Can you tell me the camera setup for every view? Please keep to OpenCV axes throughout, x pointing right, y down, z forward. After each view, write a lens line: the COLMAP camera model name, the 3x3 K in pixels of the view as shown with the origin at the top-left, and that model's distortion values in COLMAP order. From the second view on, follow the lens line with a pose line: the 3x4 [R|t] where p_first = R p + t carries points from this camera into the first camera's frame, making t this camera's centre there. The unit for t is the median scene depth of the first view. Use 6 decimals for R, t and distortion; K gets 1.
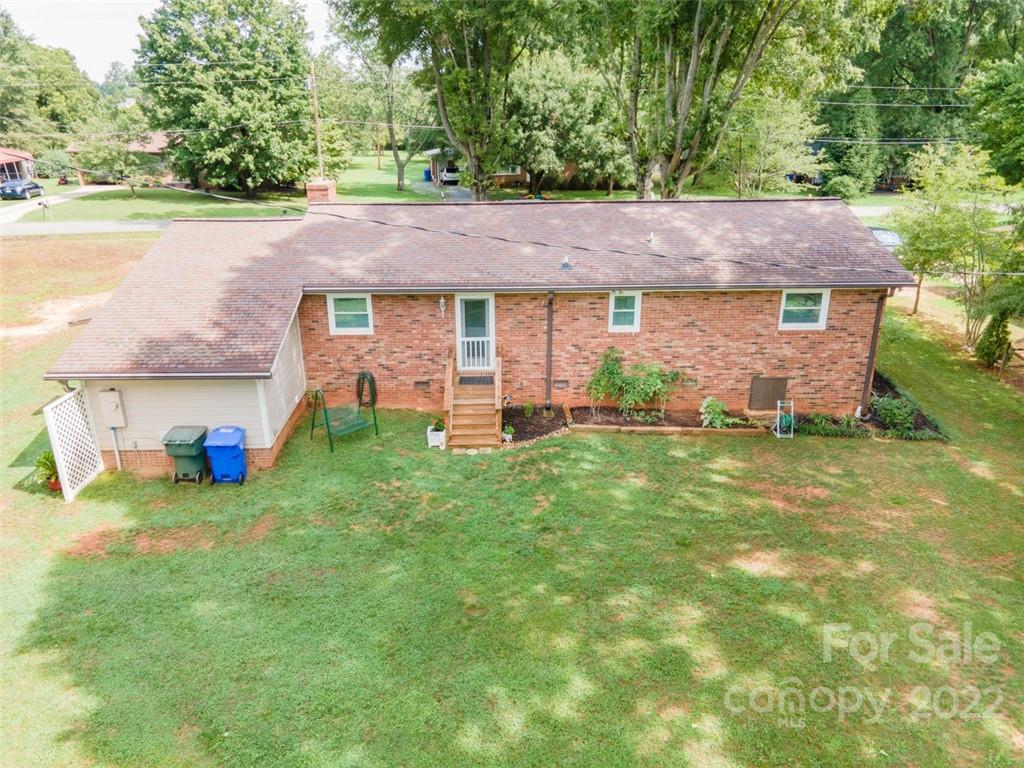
lens RADIAL K [[735.6, 0, 512.0], [0, 735.6, 384.0], [0, 0, 1]] dist [0.023404, 0.033168]
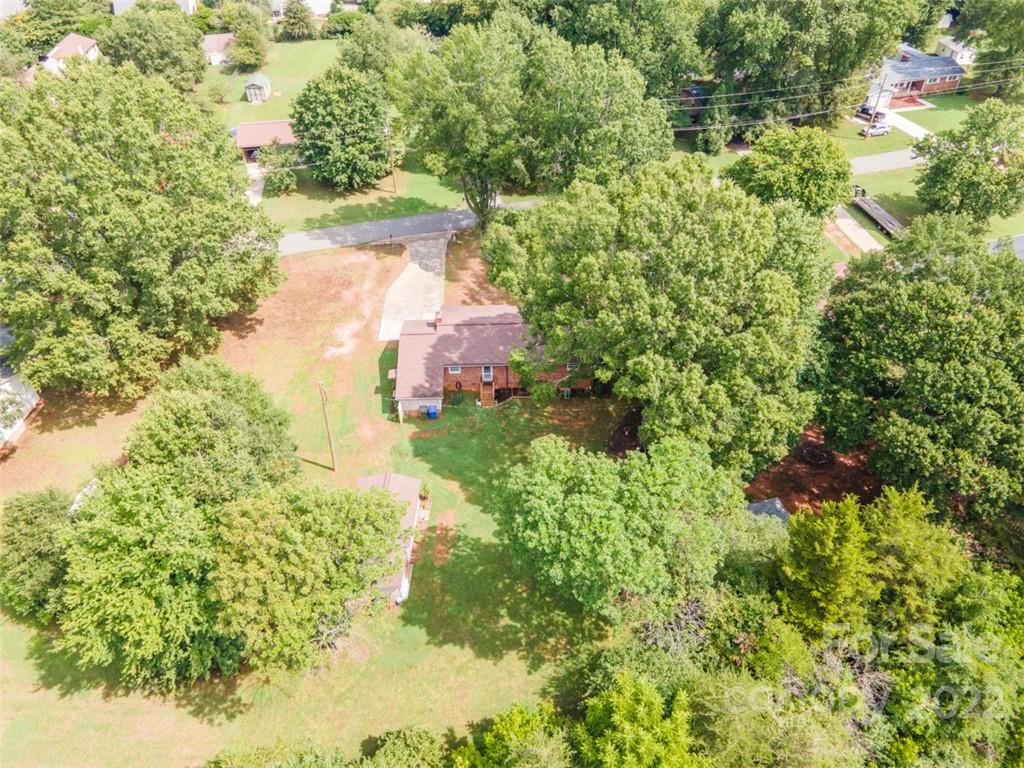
lens RADIAL K [[735.6, 0, 512.0], [0, 735.6, 384.0], [0, 0, 1]] dist [0.023404, 0.033168]
pose [[0.999887, -0.012810, -0.007821, 0.121025], [0.014751, 0.934879, 0.354659, -1.576125], [0.002769, -0.354734, 0.934963, -2.978067]]
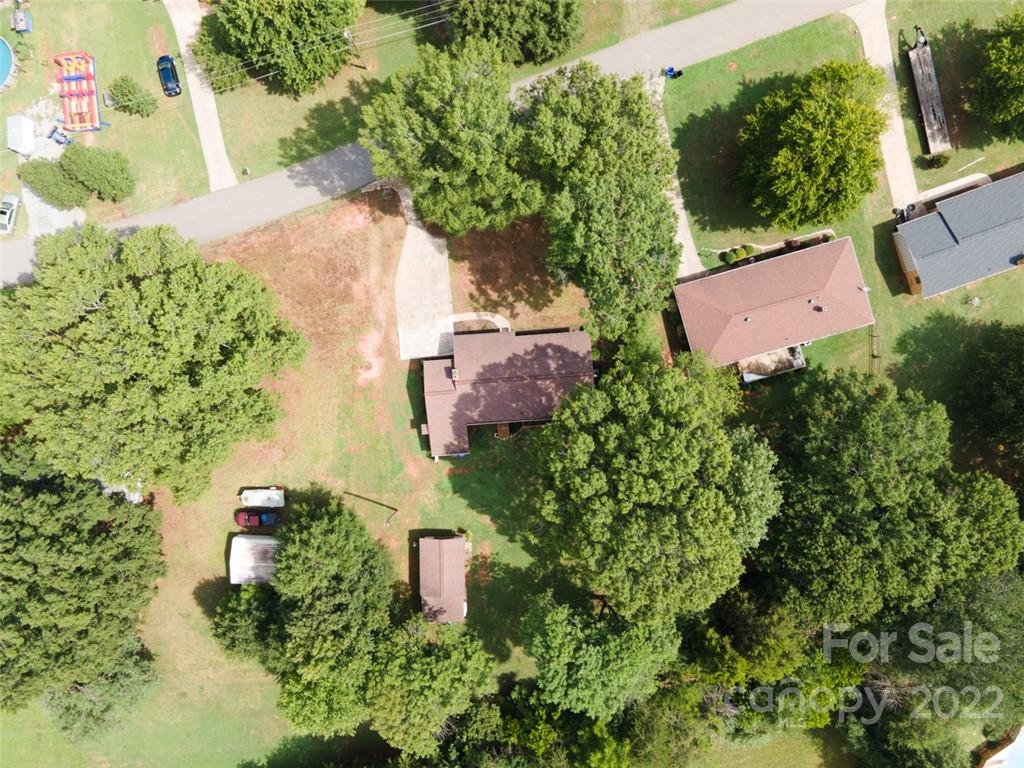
lens RADIAL K [[735.6, 0, 512.0], [0, 735.6, 384.0], [0, 0, 1]] dist [0.023404, 0.033168]
pose [[0.998054, -0.050194, -0.037000, 0.209630], [0.051794, 0.336873, 0.940124, -5.096261], [-0.034725, -0.940211, 0.338817, -0.384072]]
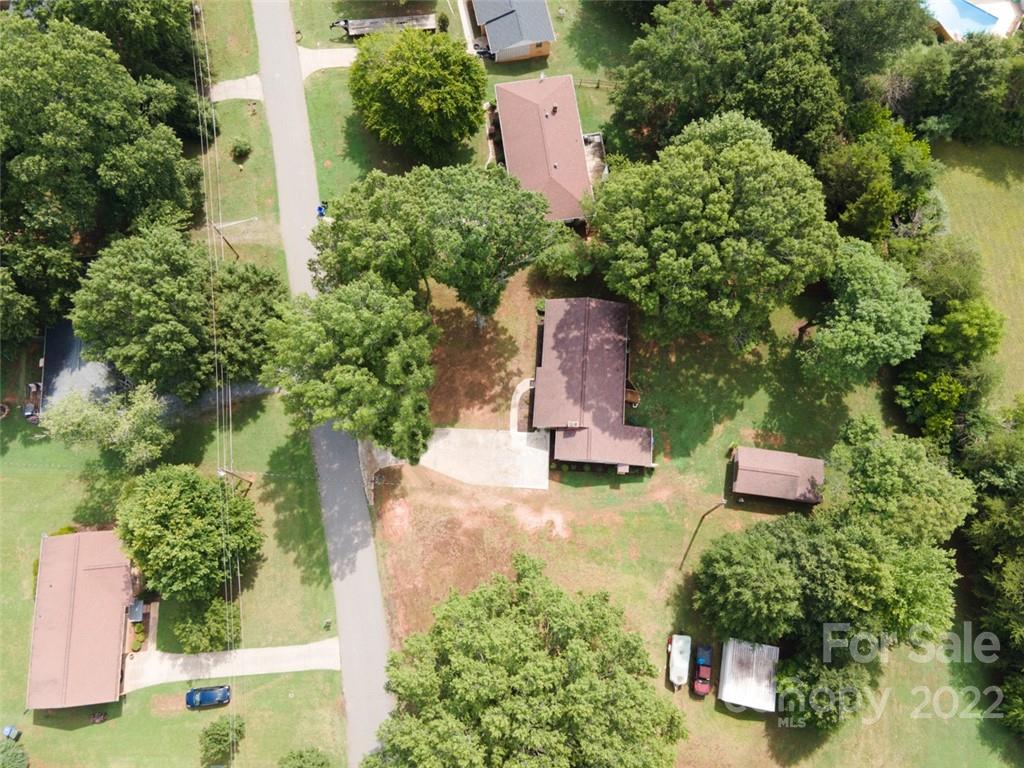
lens RADIAL K [[735.6, 0, 512.0], [0, 735.6, 384.0], [0, 0, 1]] dist [0.023404, 0.033168]
pose [[0.091630, -0.964265, 0.248592, -1.396467], [0.357666, 0.264852, 0.895505, -5.130511], [-0.929343, 0.006858, 0.369153, -0.068736]]
